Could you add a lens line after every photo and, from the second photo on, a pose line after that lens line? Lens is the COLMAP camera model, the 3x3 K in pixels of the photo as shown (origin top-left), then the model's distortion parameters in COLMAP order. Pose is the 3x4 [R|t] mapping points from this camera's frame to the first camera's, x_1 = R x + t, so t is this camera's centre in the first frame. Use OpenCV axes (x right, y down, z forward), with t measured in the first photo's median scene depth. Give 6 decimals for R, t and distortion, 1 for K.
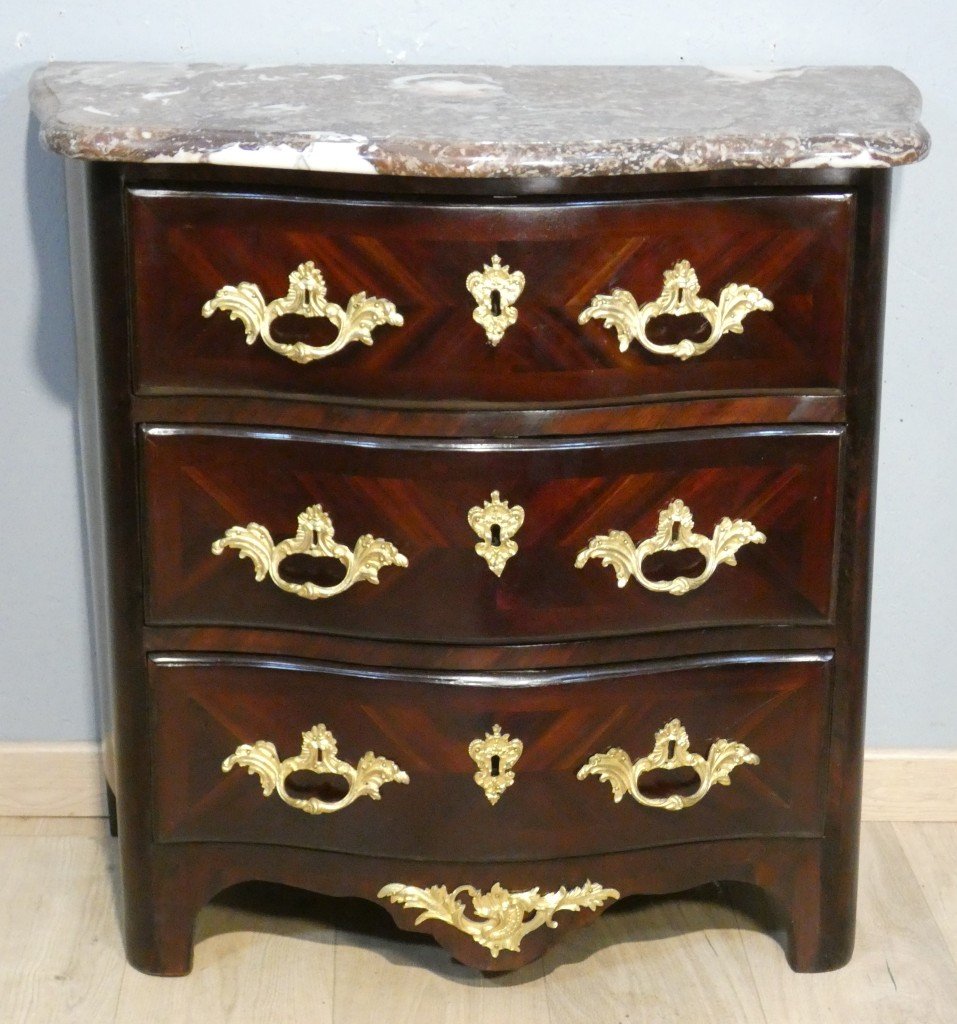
lens RADIAL K [[2388.9, 0, 478.5], [0, 2388.9, 512.0], [0, 0, 1]] dist [0.002904, 0.717723]
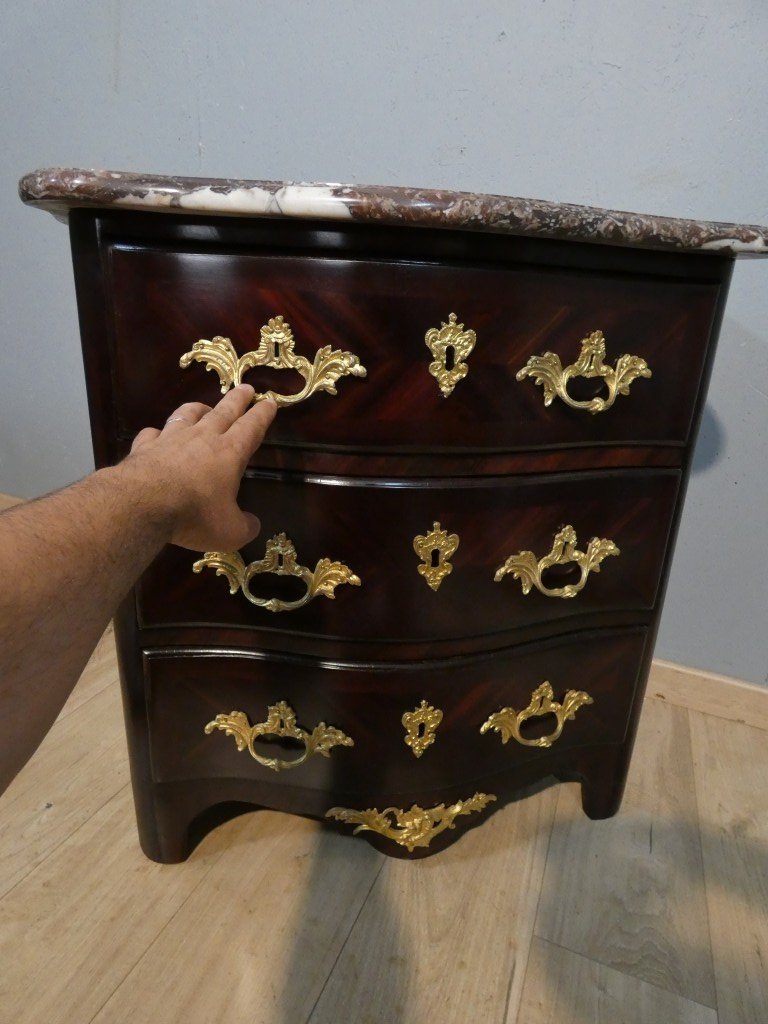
lens RADIAL K [[649.9, 0, 405.6], [0, 649.9, 480.4], [0, 0, 1]] dist [0.005046, -0.001791]
pose [[0.989244, 0.002792, 0.146246, -0.056395], [-0.001774, 0.999973, -0.007094, -0.027710], [-0.146262, 0.006758, 0.989223, 0.691195]]
